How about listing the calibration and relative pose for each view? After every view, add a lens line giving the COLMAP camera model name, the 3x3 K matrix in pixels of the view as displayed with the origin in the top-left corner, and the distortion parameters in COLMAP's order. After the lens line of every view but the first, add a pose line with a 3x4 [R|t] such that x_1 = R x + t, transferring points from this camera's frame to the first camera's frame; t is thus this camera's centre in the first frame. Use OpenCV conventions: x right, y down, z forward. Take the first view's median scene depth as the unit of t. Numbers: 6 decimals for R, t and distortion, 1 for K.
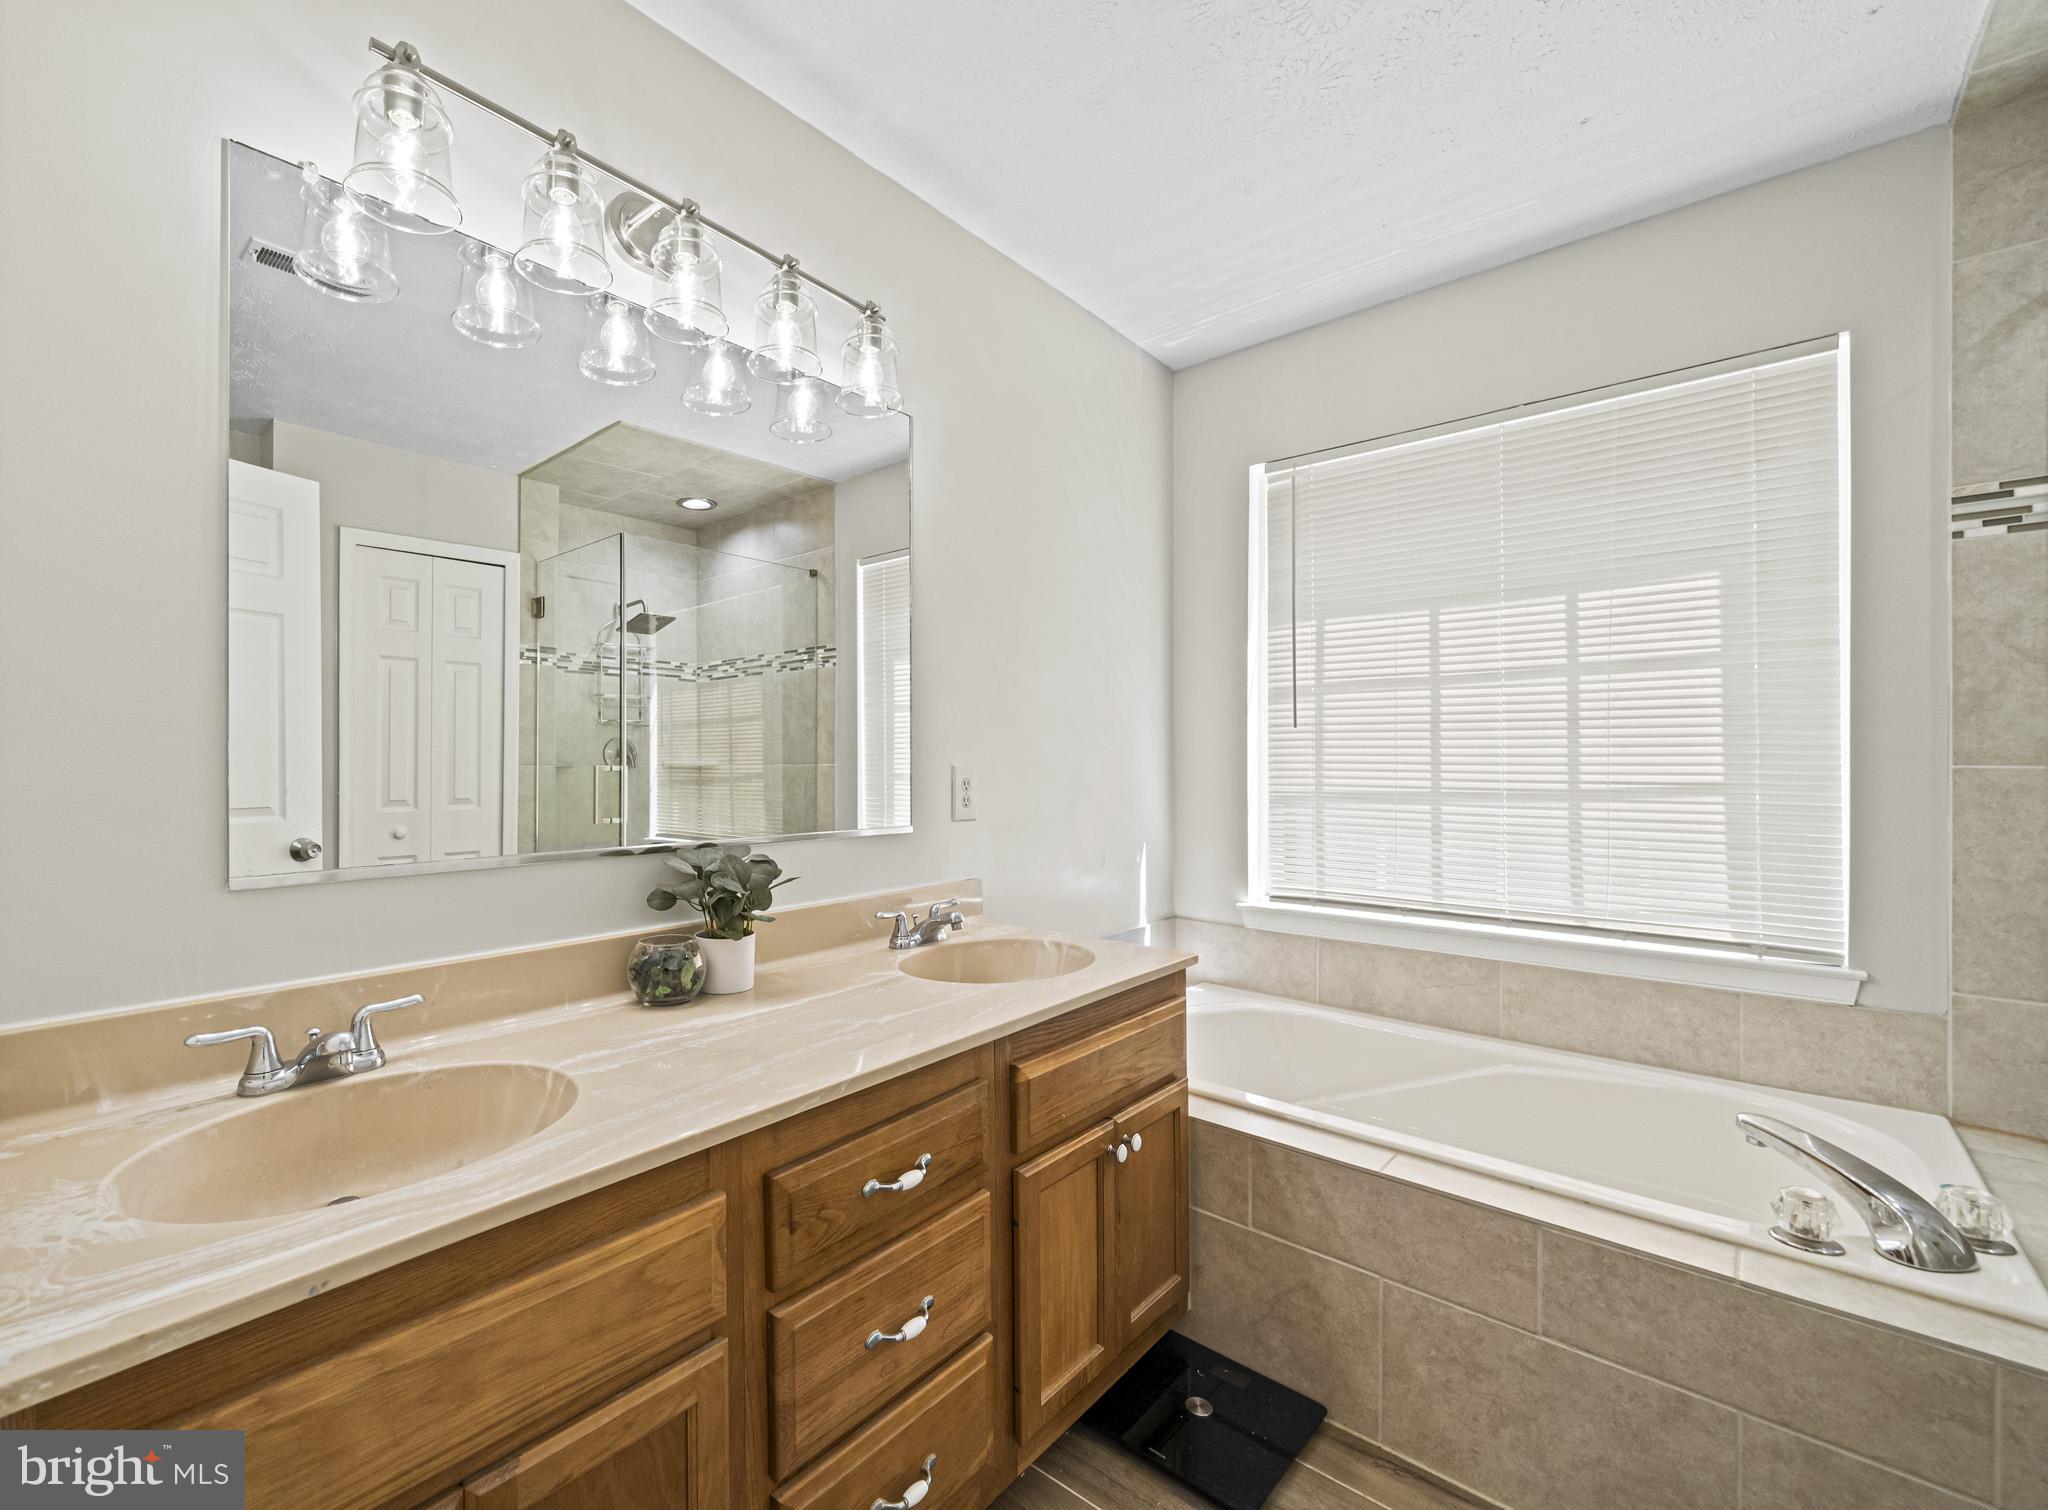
lens RADIAL K [[800.3, 0, 1024.0], [0, 800.3, 755.0], [0, 0, 1]] dist [-0.006847, 0.002071]
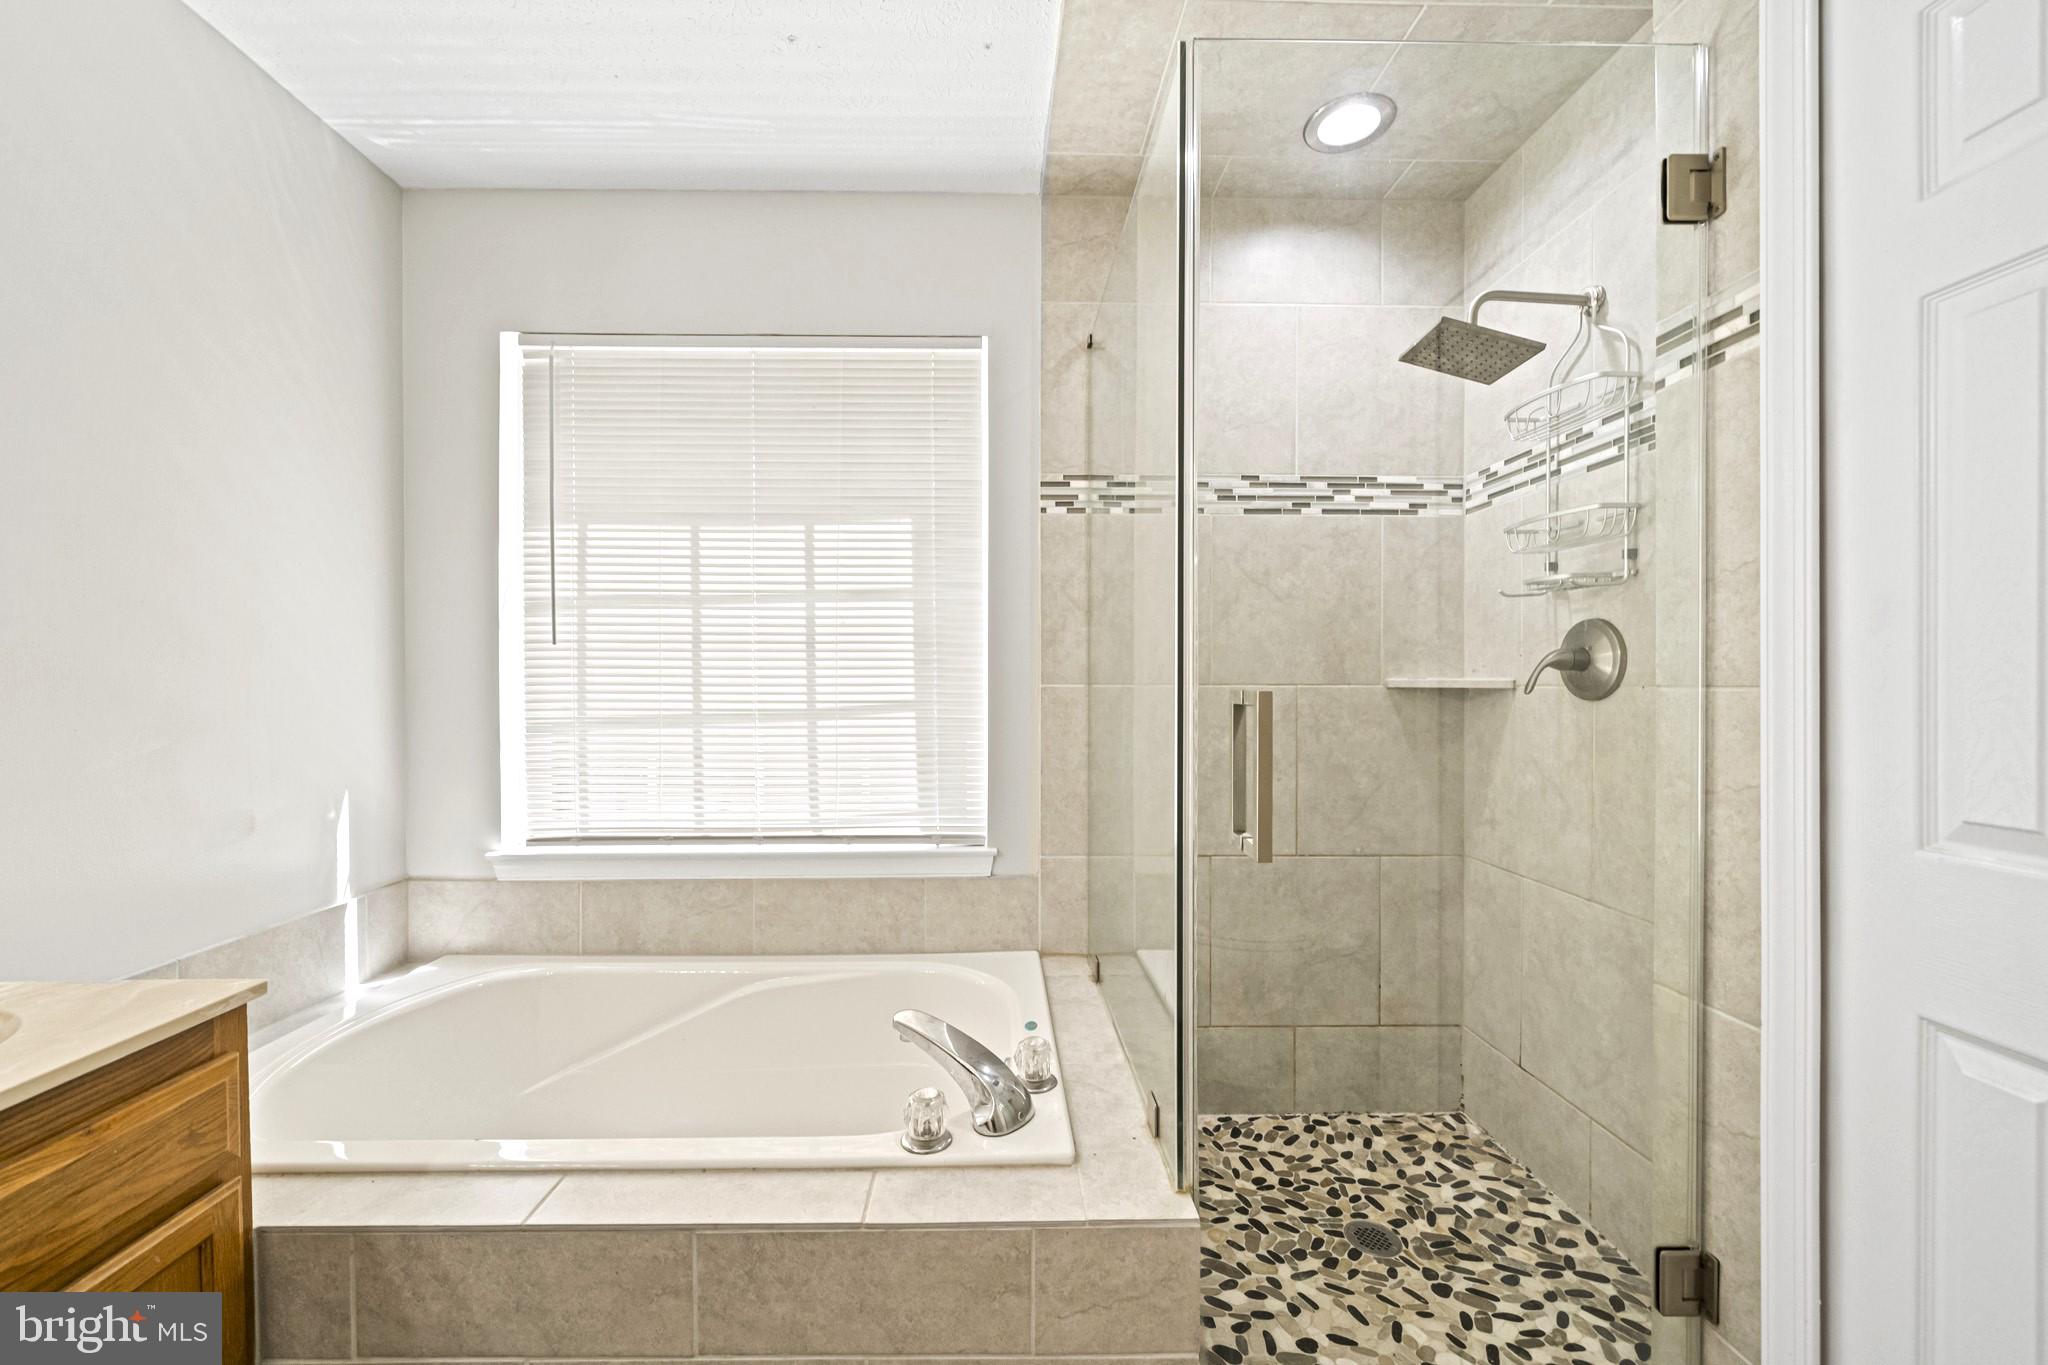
lens RADIAL K [[758.9, 0, 997.3], [0, 758.9, 678.4], [0, 0, 1]] dist [0.000229, -0.000045]
pose [[0.717865, -0.002571, 0.696178, 0.173784], [-0.000603, 0.999991, 0.004316, -0.002010], [-0.696182, -0.003518, 0.717856, 0.106518]]
